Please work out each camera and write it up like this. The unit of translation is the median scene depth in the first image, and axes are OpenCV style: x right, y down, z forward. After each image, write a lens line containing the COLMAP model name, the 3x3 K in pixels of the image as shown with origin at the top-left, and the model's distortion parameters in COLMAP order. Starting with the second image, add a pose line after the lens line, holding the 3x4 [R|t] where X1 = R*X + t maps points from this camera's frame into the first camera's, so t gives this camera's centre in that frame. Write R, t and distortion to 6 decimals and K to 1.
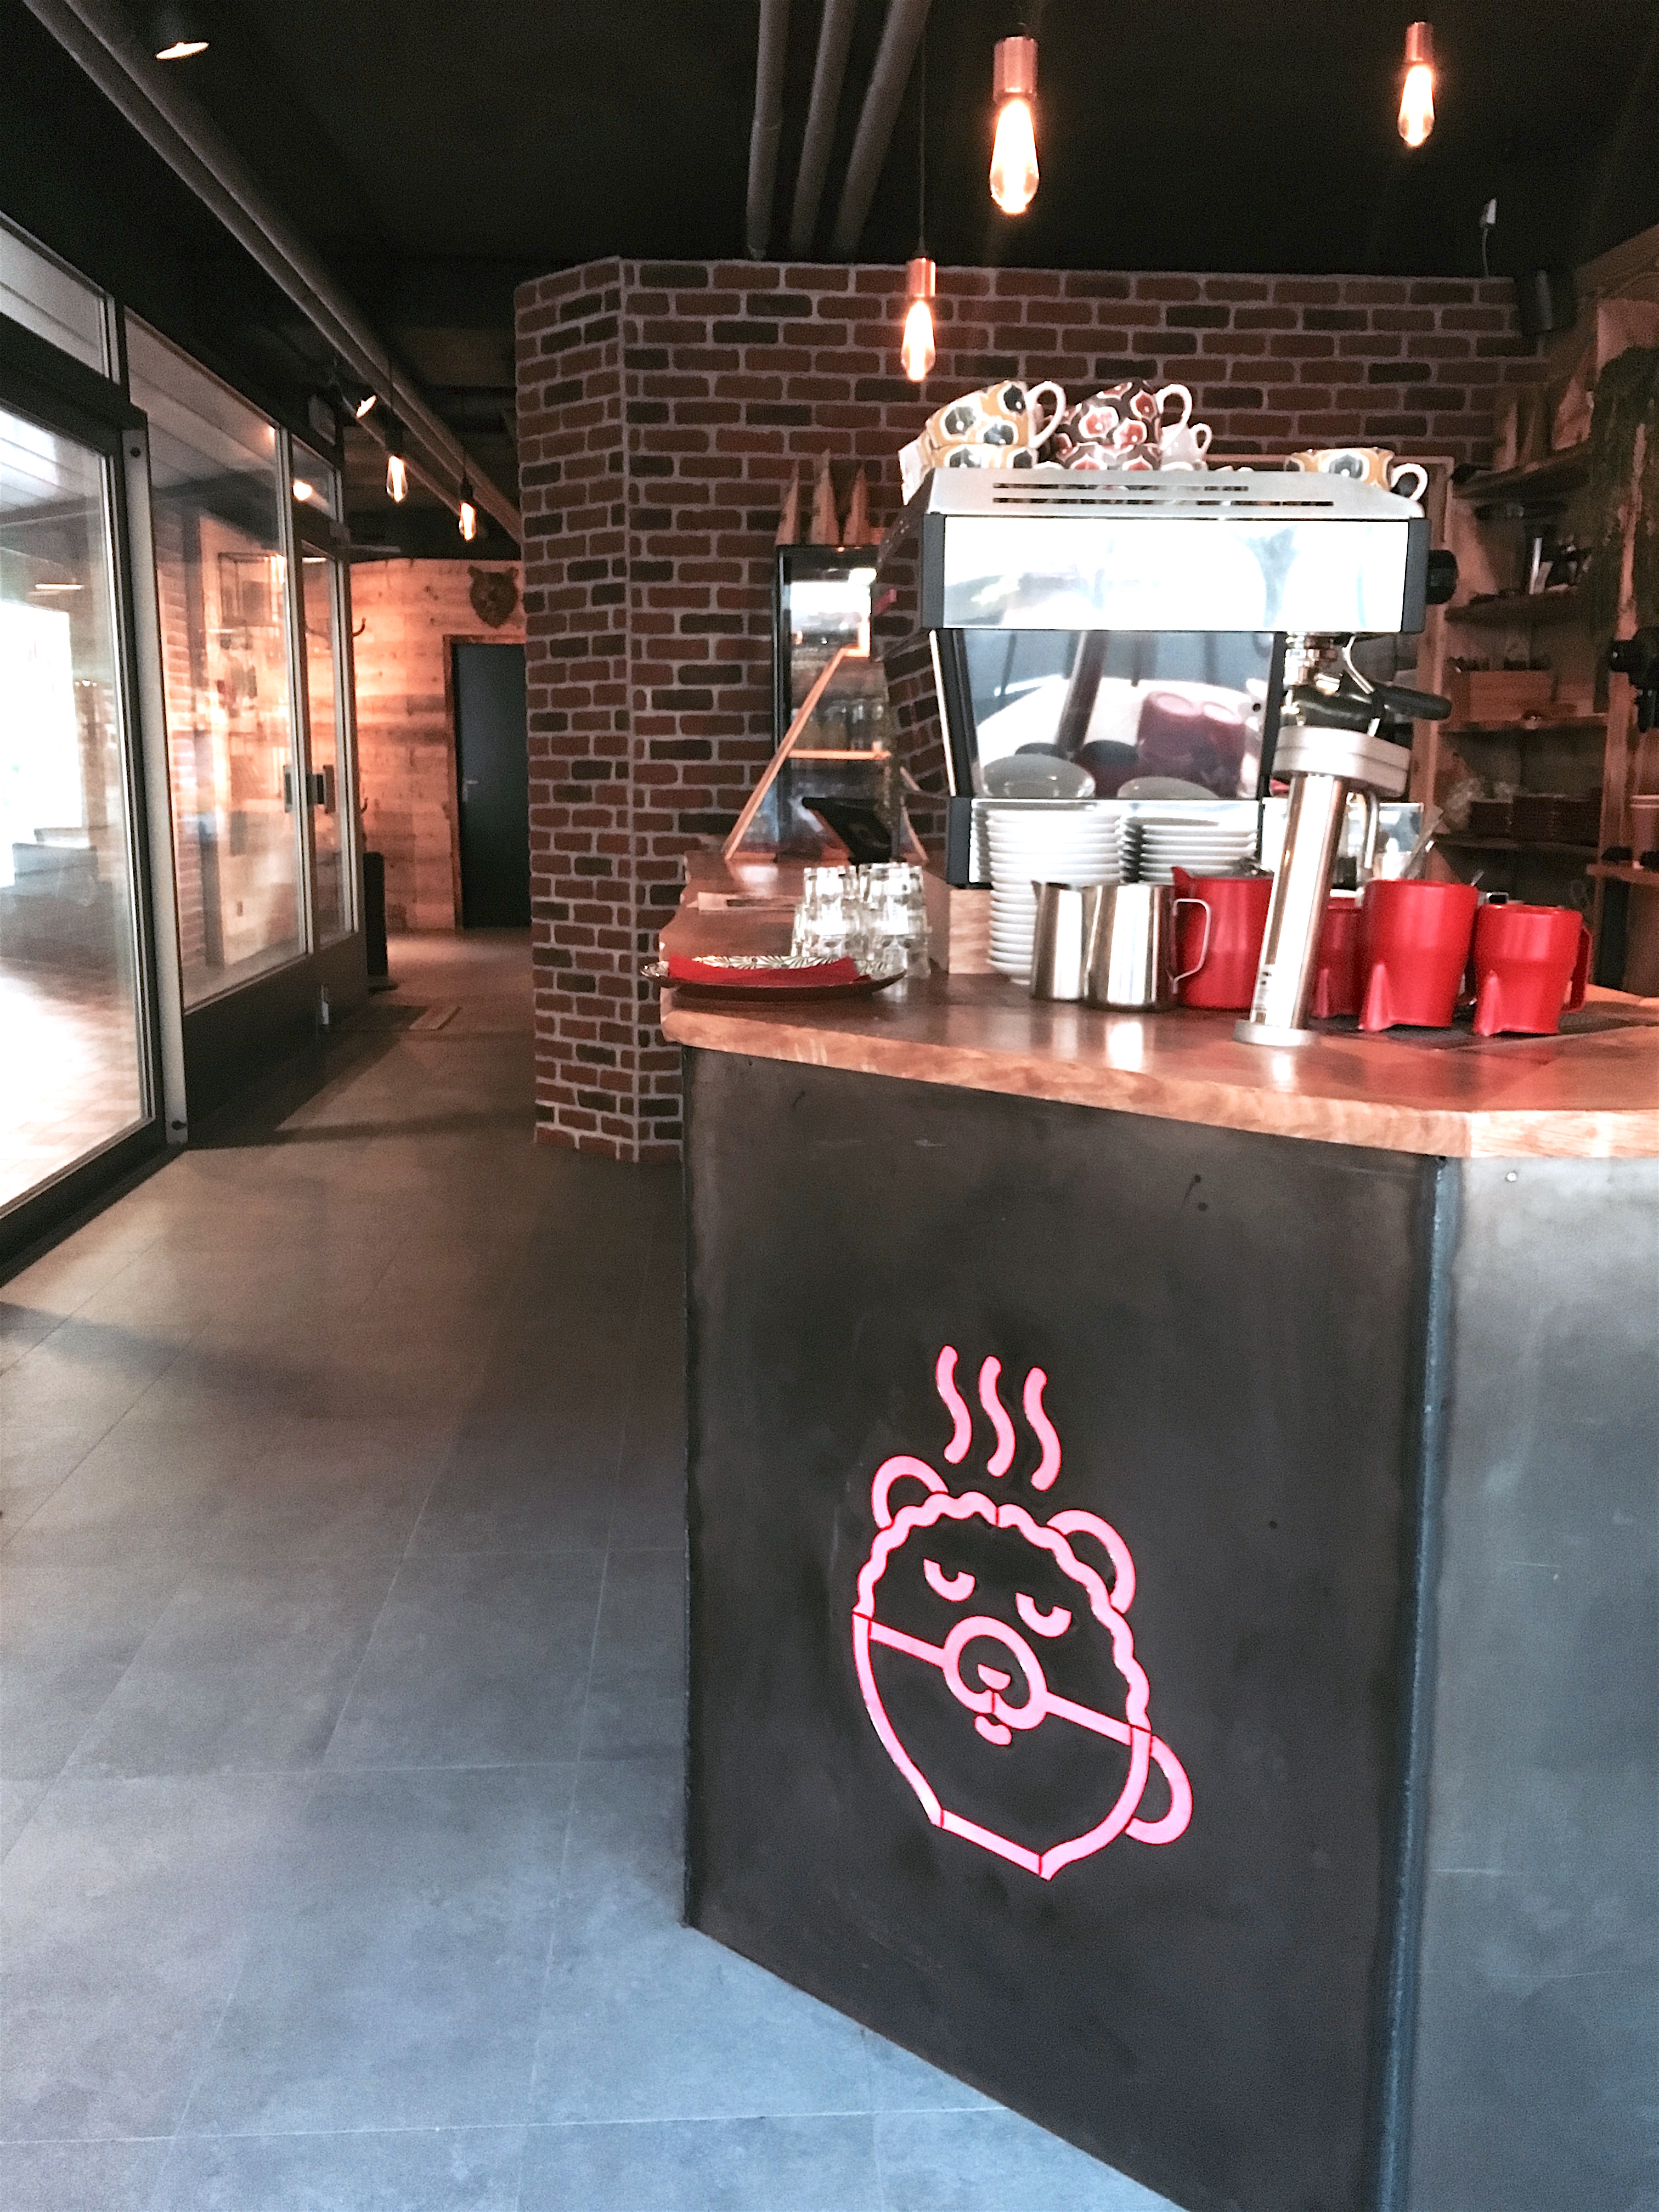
lens RADIAL K [[1904.5, 0, 830.3], [0, 1904.5, 1104.3], [0, 0, 1]] dist [0.010278, 0.001467]
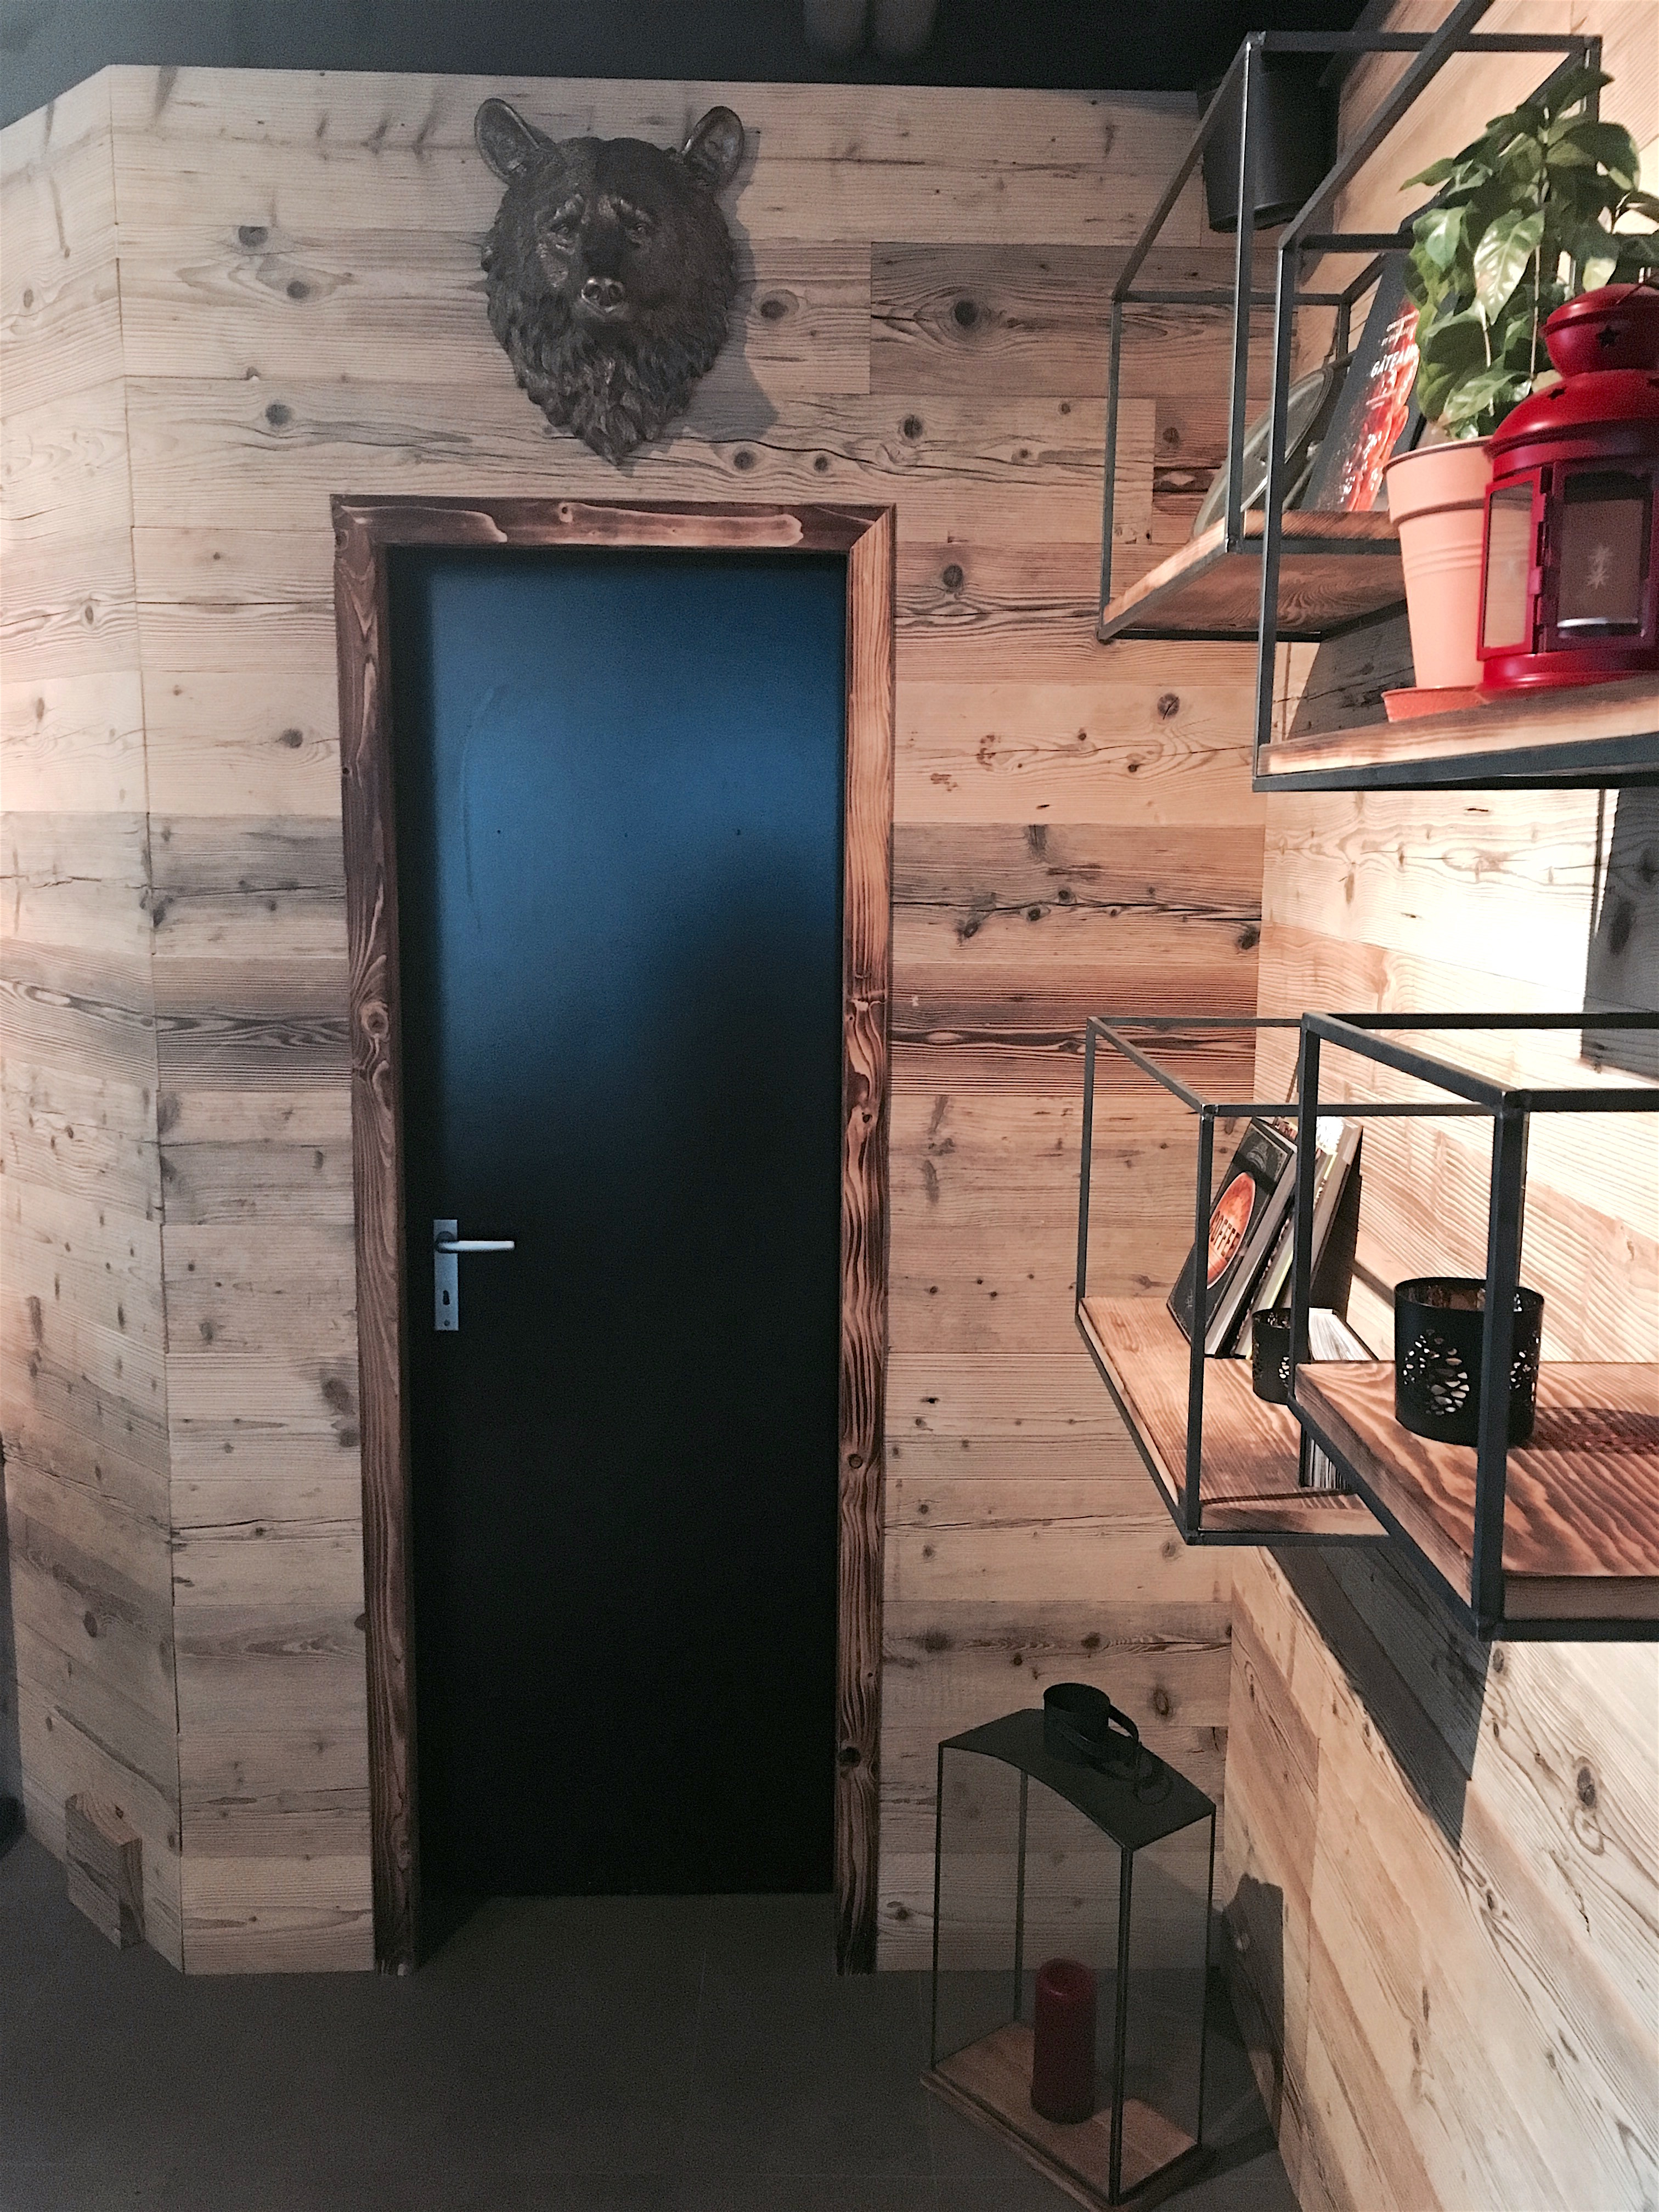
lens RADIAL K [[1904.5, 0, 832.7], [0, 1904.5, 1105.6], [0, 0, 1]] dist [0.010278, 0.001467]
pose [[0.998537, 0.019639, -0.050390, -0.143944], [-0.021444, 0.999138, -0.035537, -0.181082], [0.049649, 0.036566, 0.998097, 0.816445]]
